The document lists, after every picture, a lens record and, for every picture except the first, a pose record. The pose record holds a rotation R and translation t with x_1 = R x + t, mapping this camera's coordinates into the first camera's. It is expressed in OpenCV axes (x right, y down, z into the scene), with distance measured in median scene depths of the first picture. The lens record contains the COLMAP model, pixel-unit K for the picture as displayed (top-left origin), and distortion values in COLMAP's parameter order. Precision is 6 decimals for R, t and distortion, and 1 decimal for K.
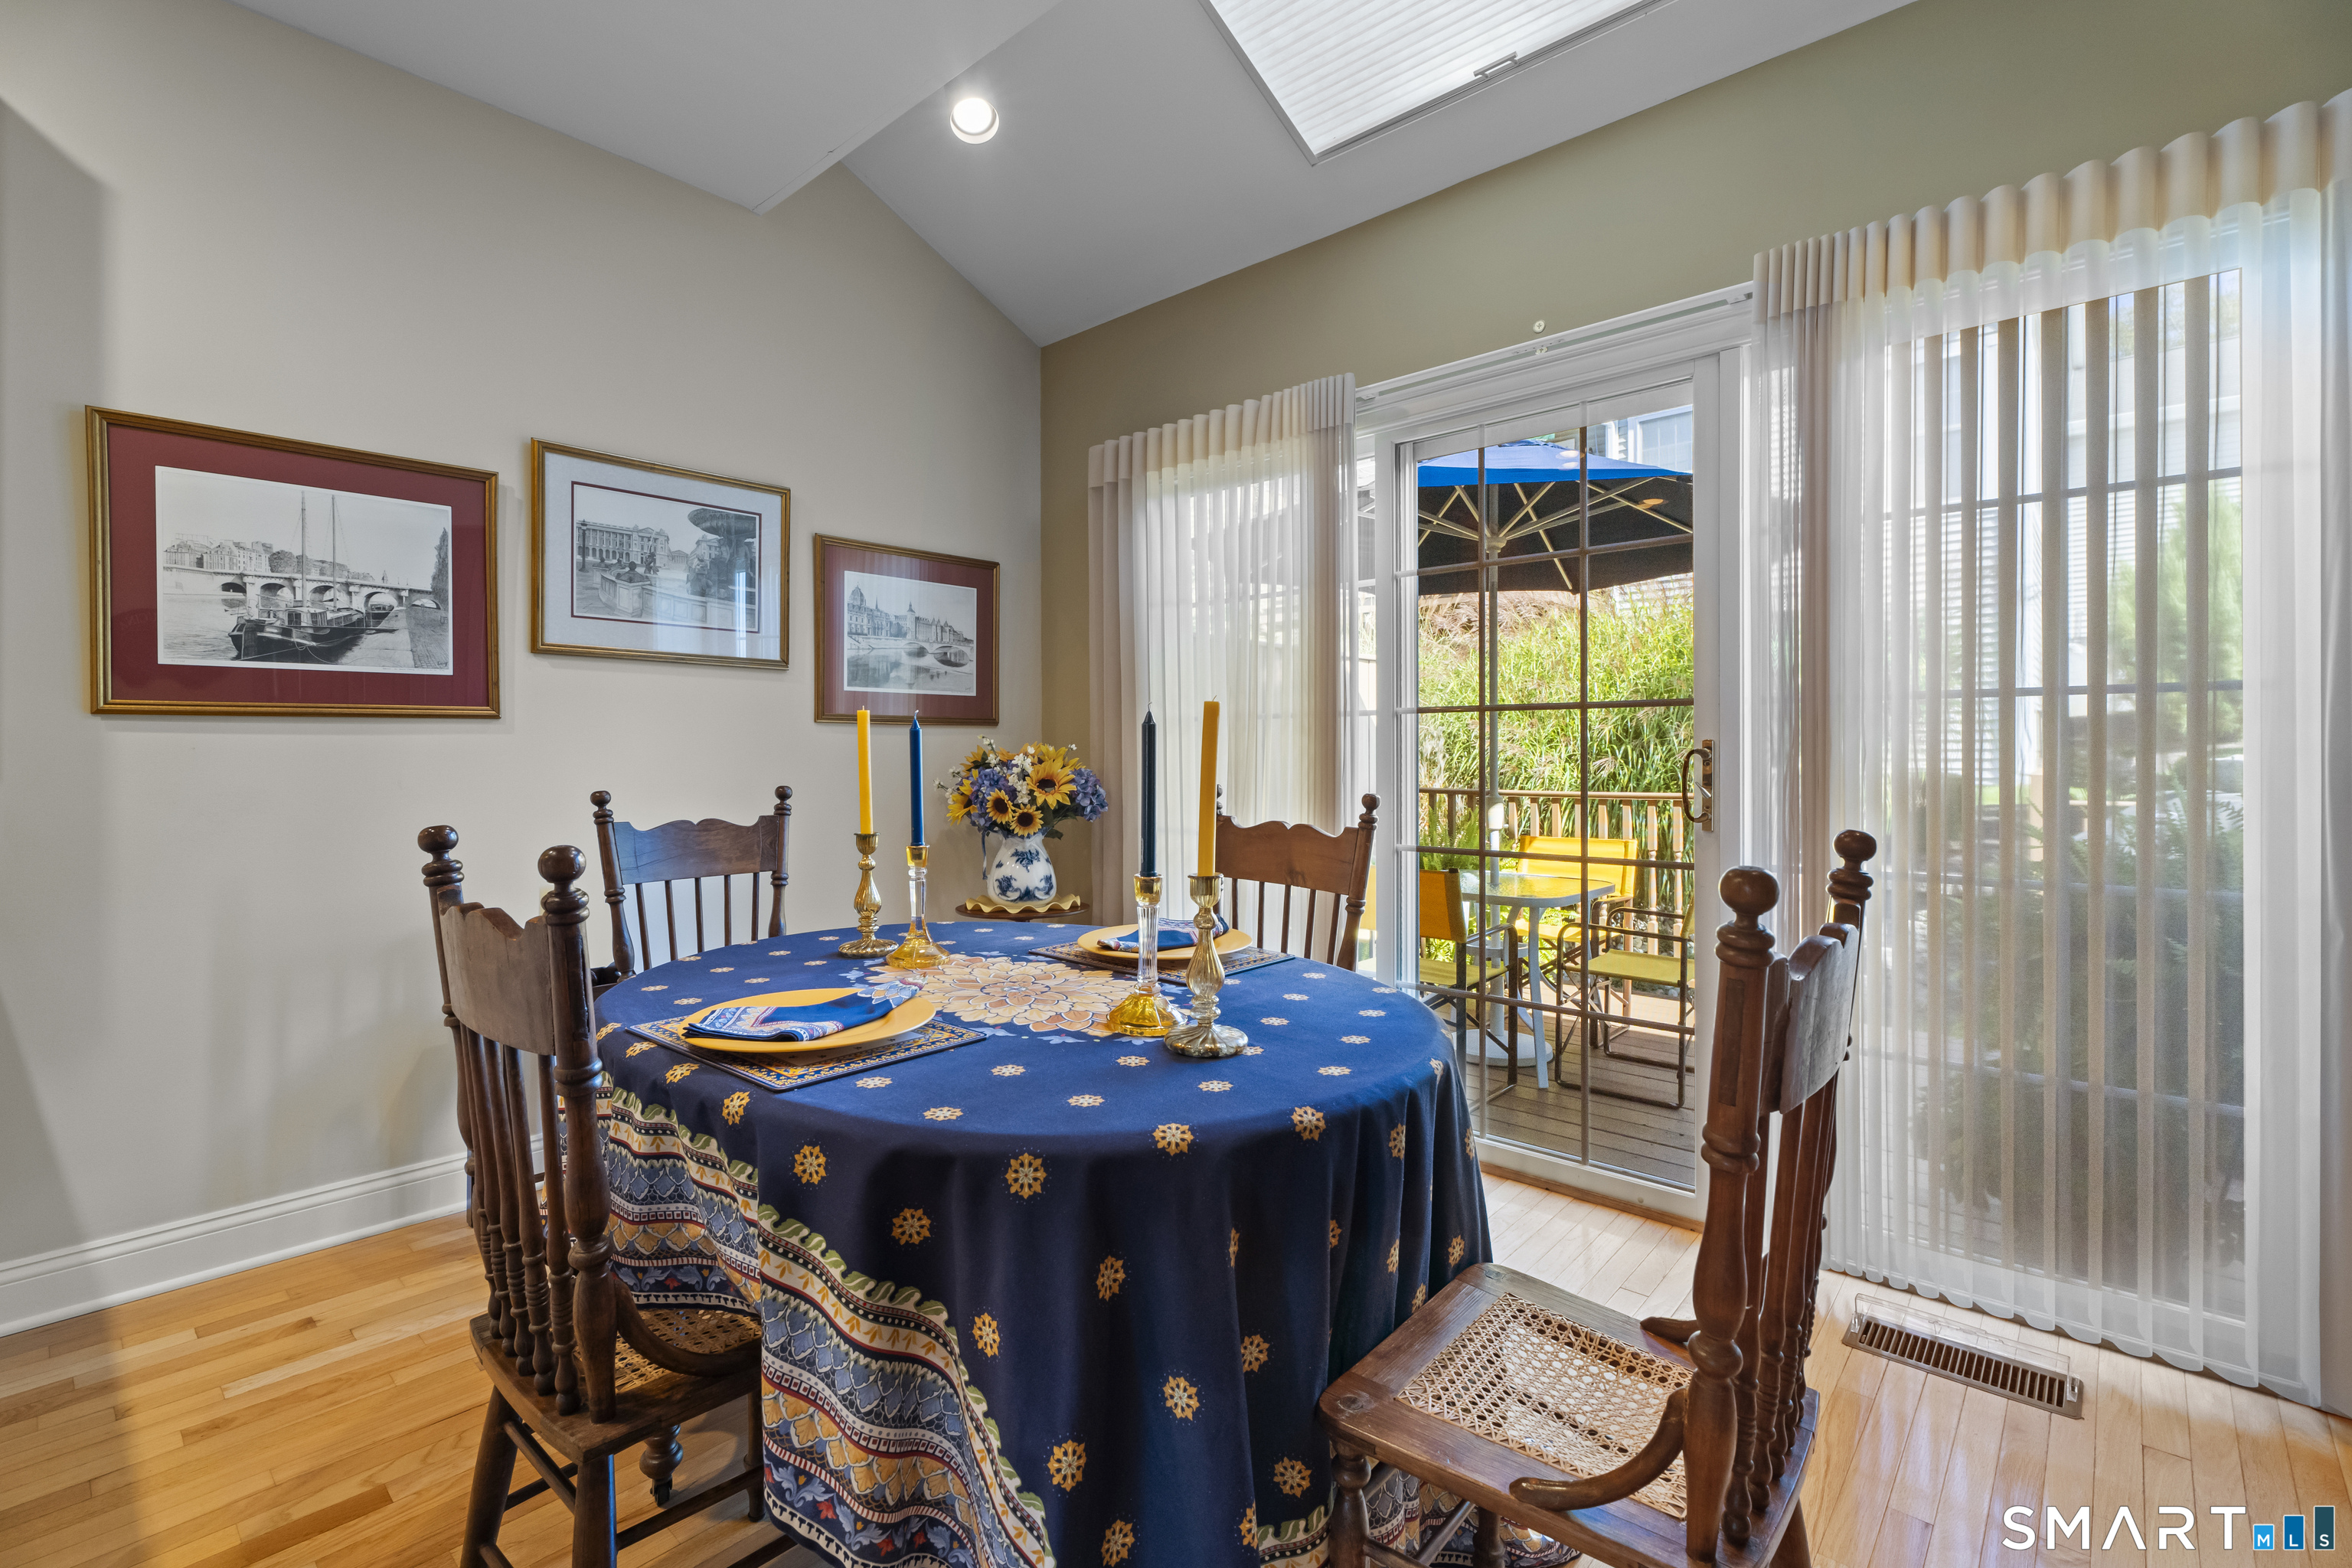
lens RADIAL K [[1045.7, 0, 1183.9], [0, 1045.7, 760.1], [0, 0, 1]] dist [-0.001848, -0.002353]
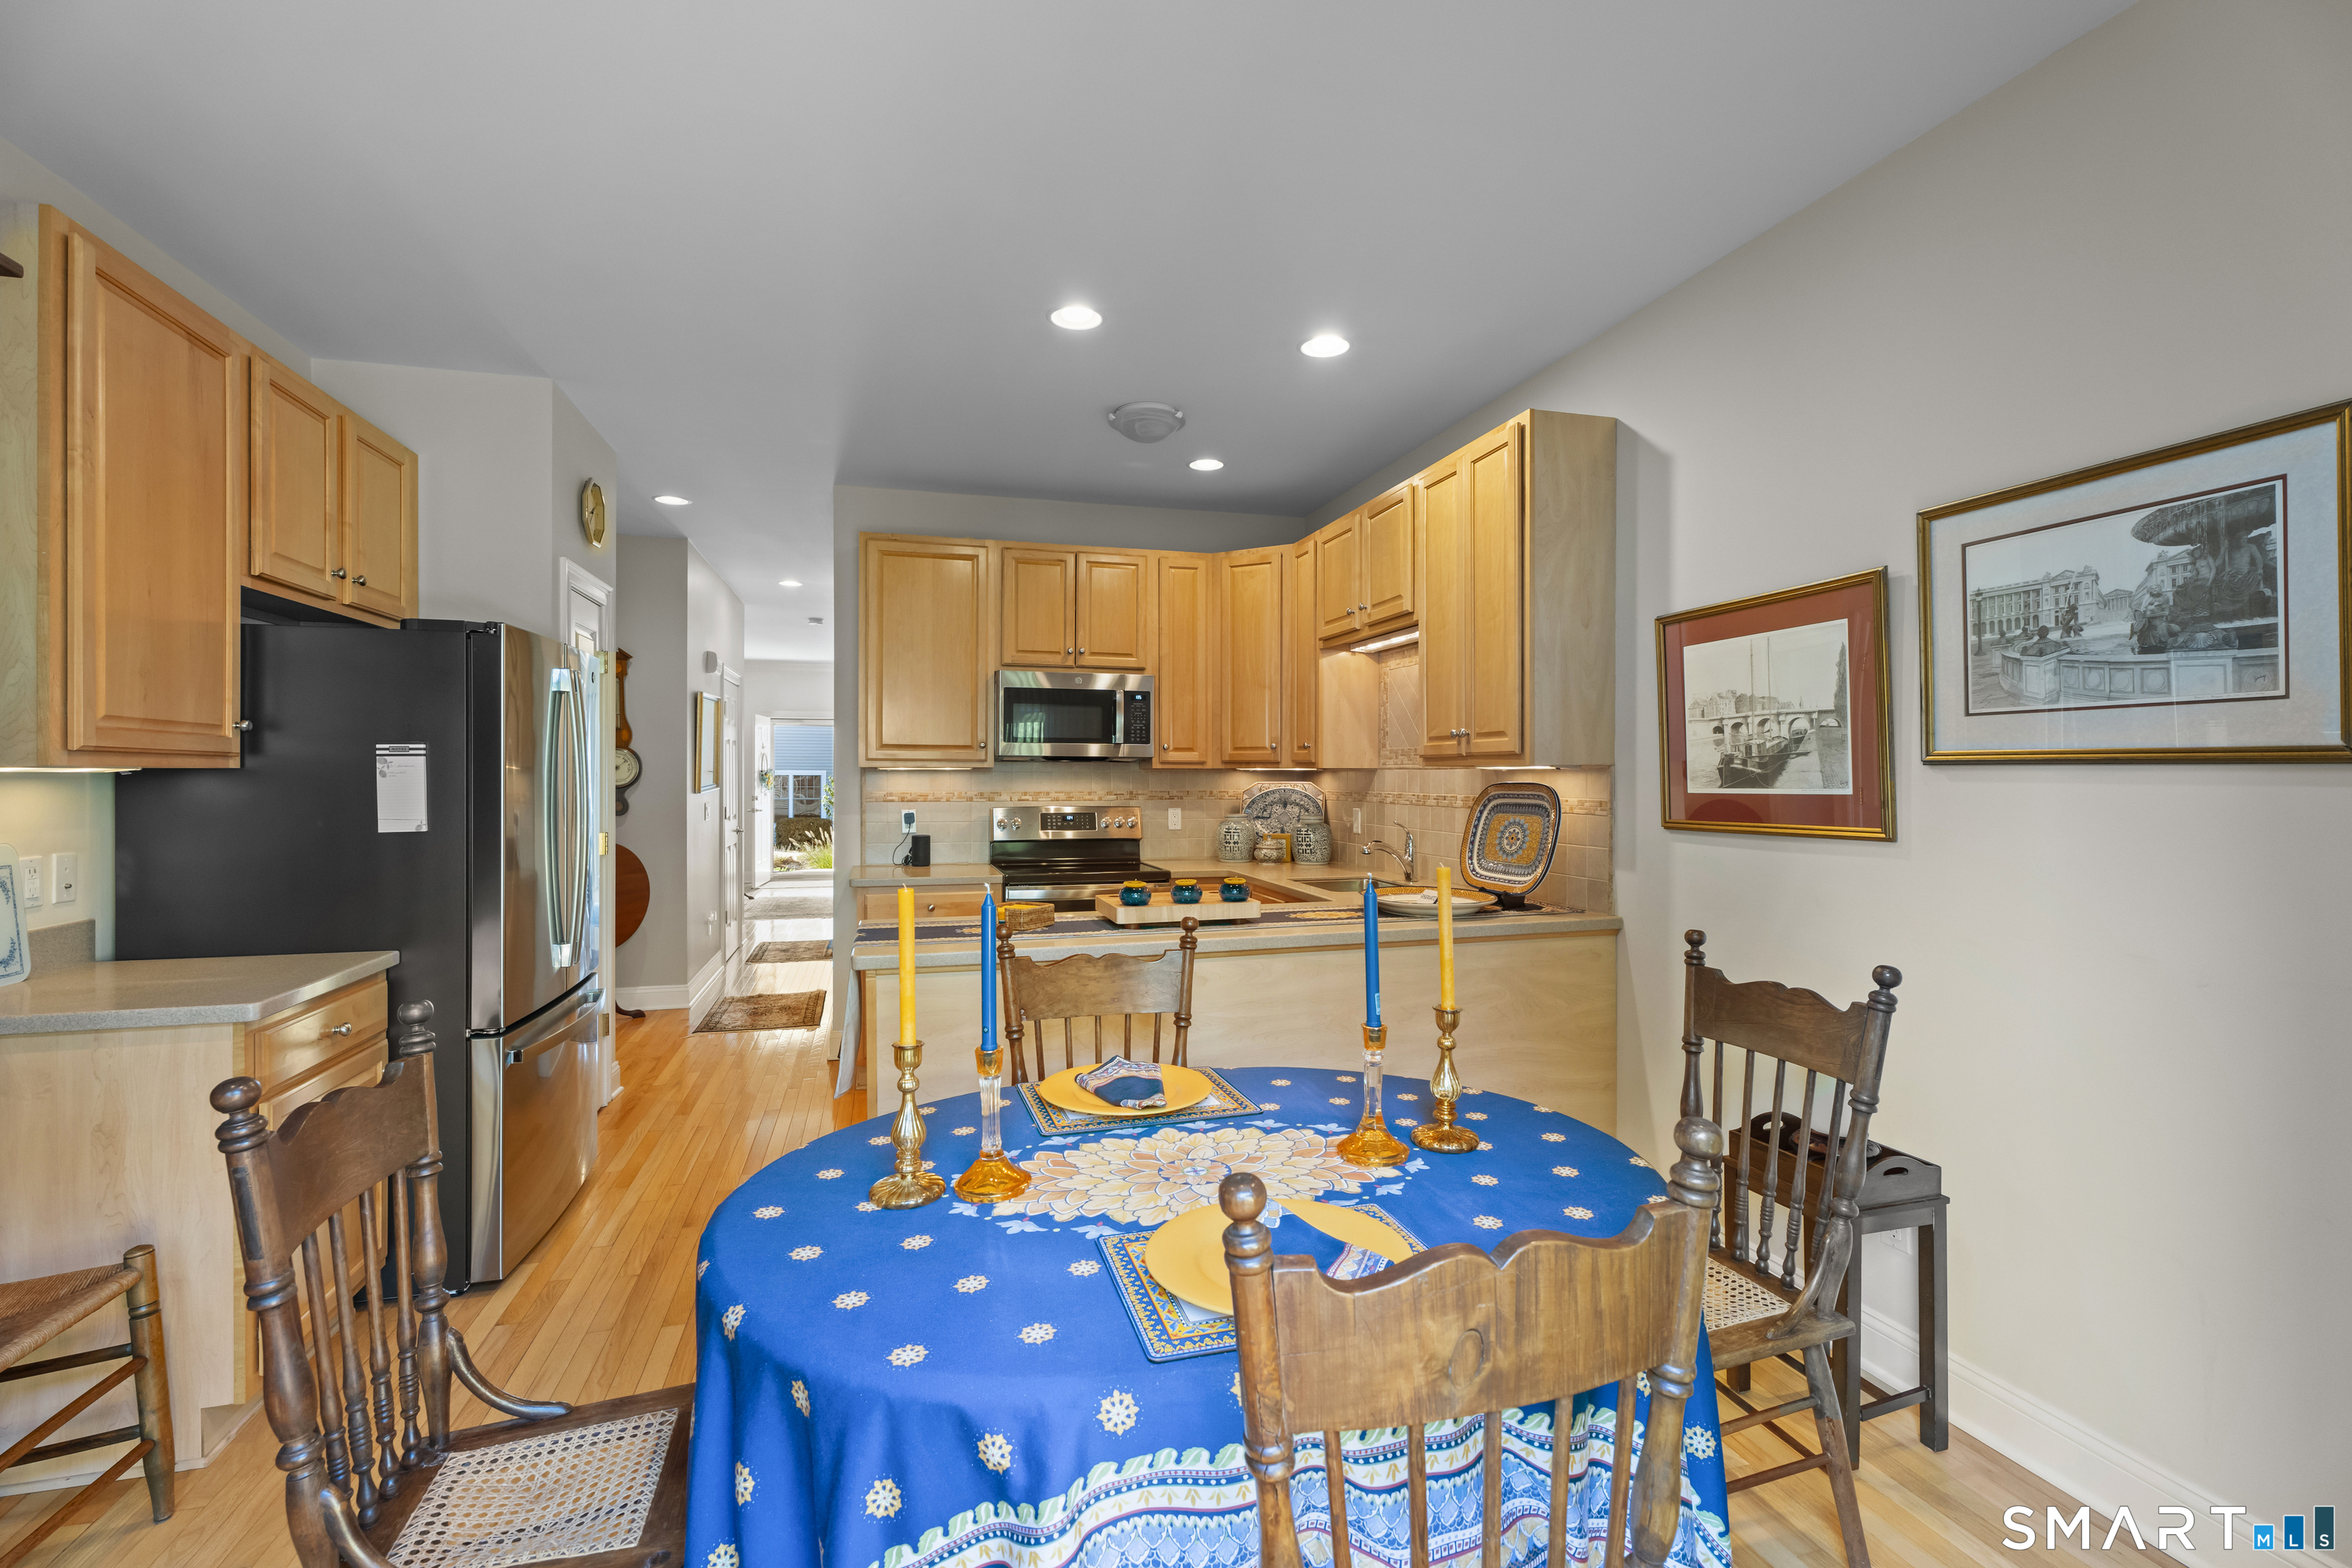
lens RADIAL K [[1045.7, 0, 1156.9], [0, 1045.7, 773.9], [0, 0, 1]] dist [-0.001848, -0.002353]
pose [[-0.556089, -0.001742, -0.831121, 0.466914], [-0.006643, 0.999975, 0.002350, -0.104567], [0.831096, 0.006828, -0.556087, 1.067021]]
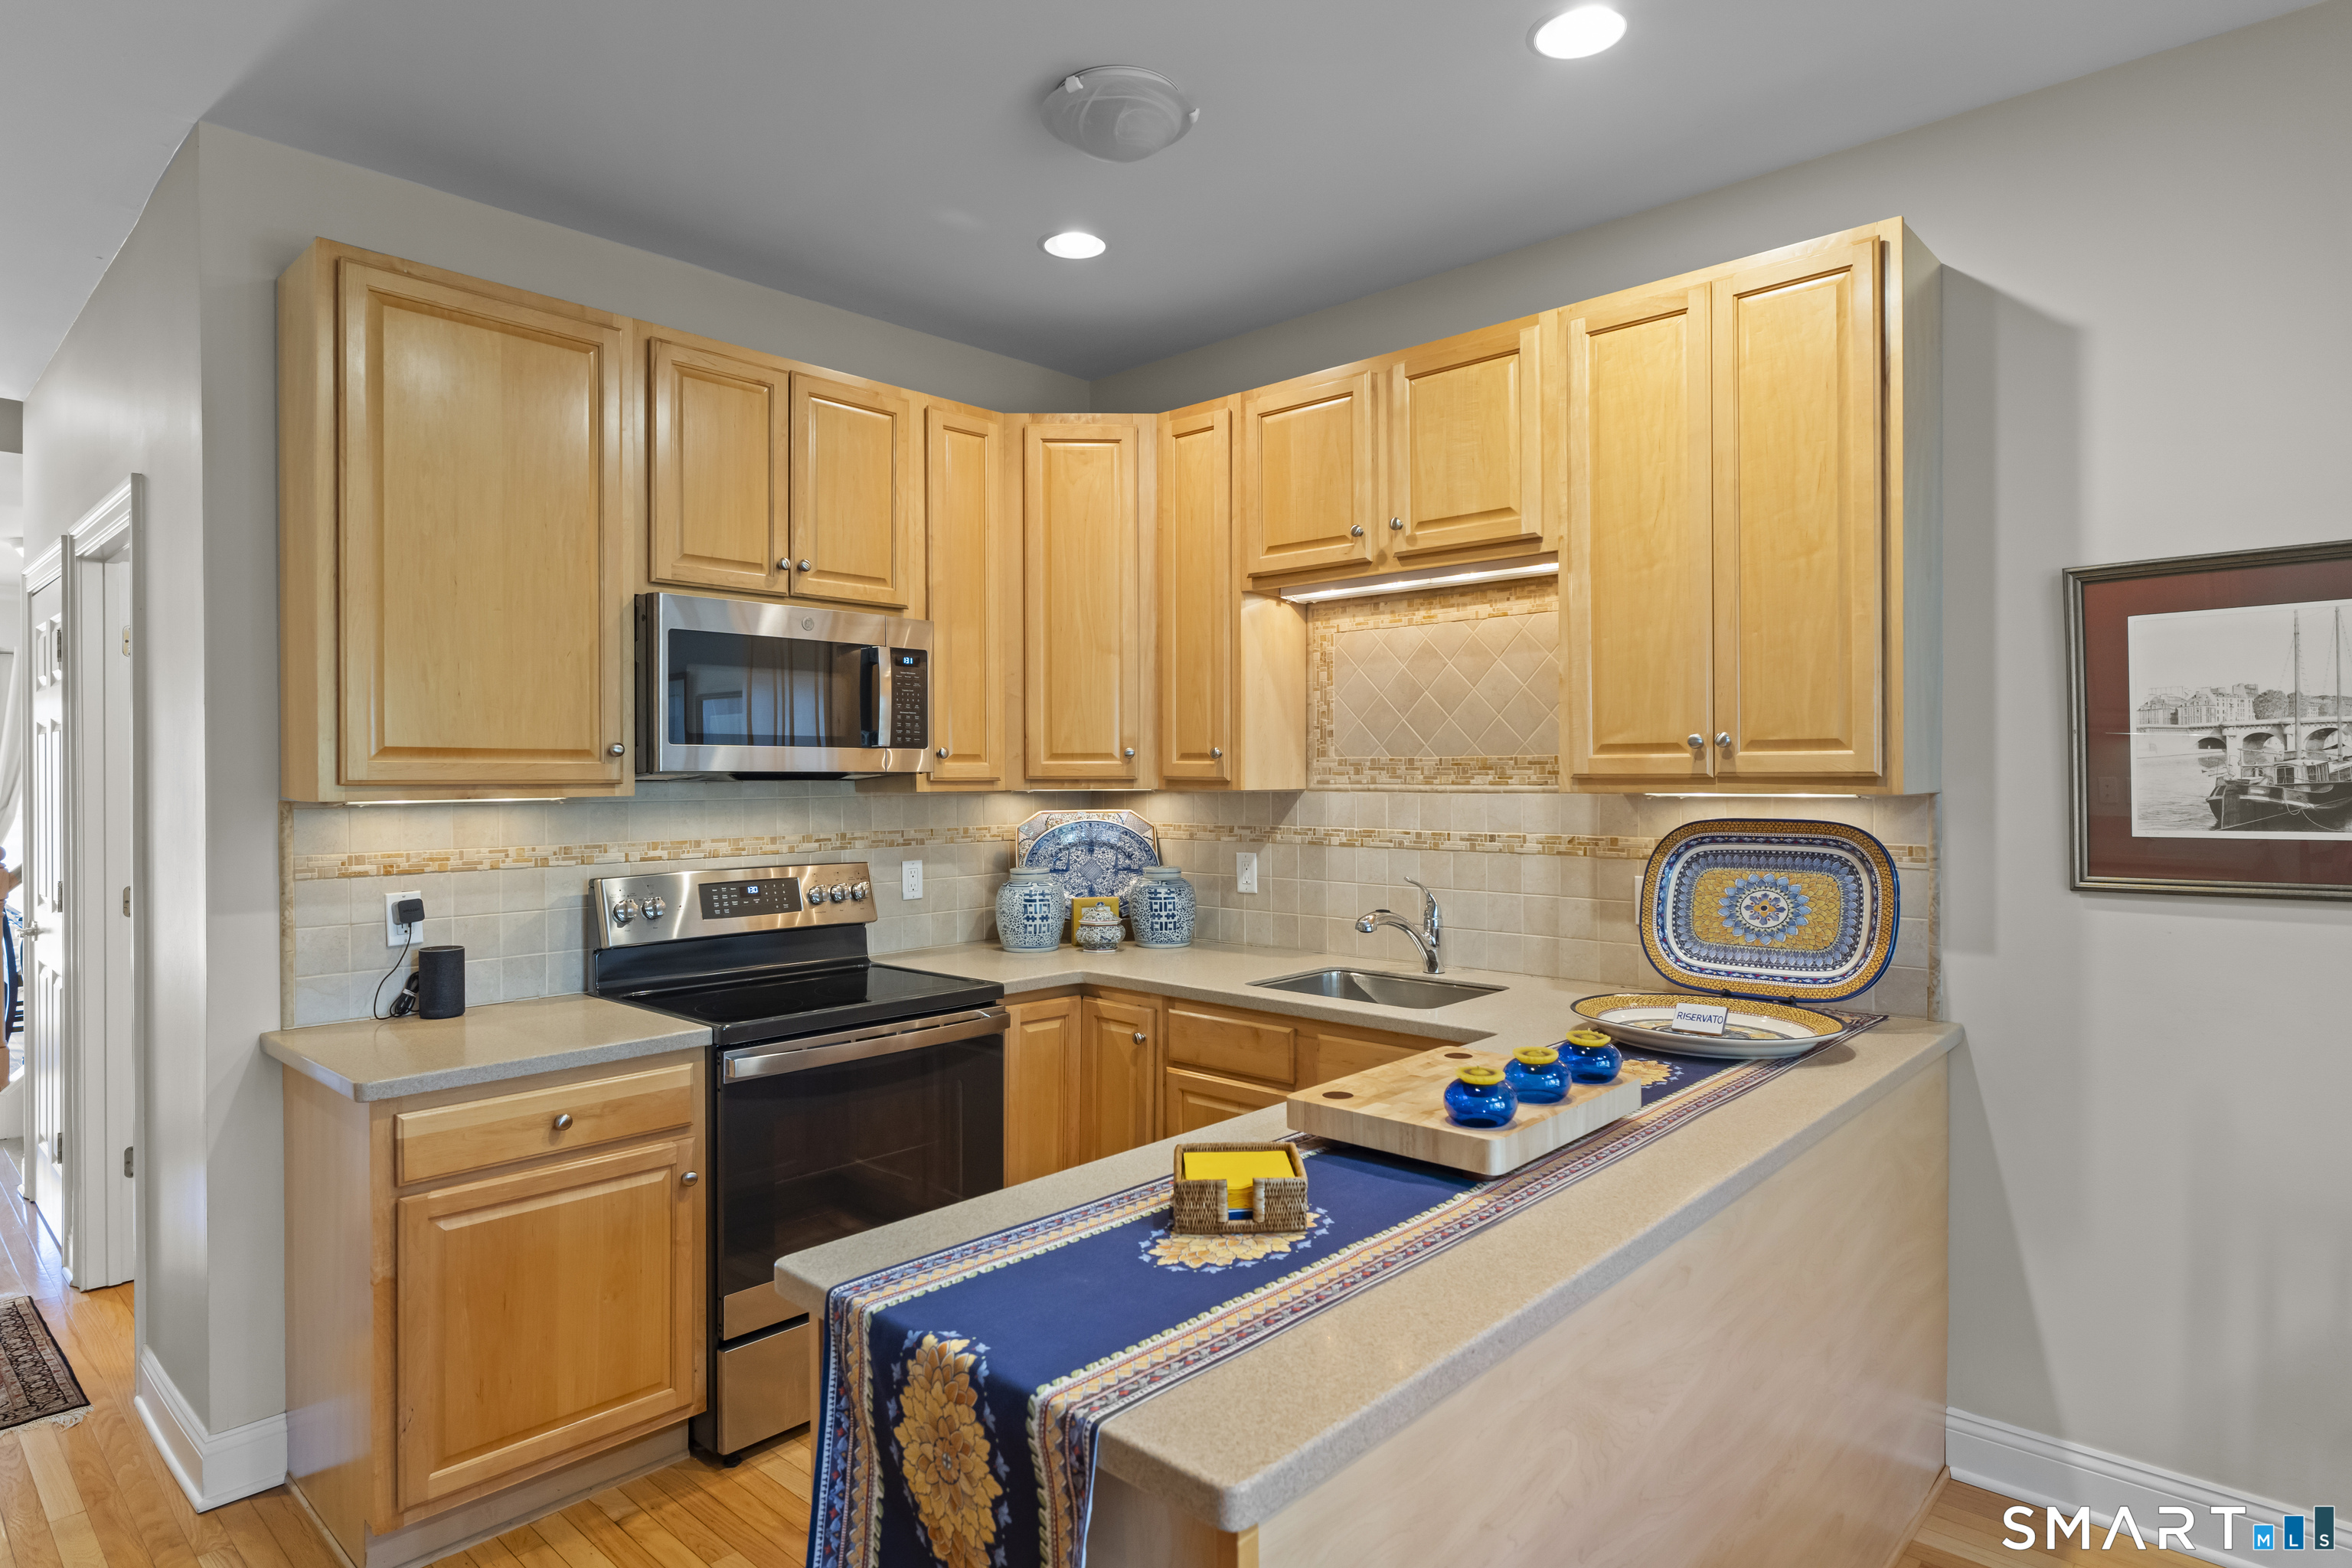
lens RADIAL K [[1299.8, 0, 1170.2], [0, 1299.8, 778.9], [0, 0, 1]] dist [-0.014082, 0.003456]
pose [[-0.026659, 0.004402, -0.999635, 0.132326], [-0.000436, 0.999990, 0.004415, -0.132563], [0.999644, 0.000554, -0.026657, 0.183161]]
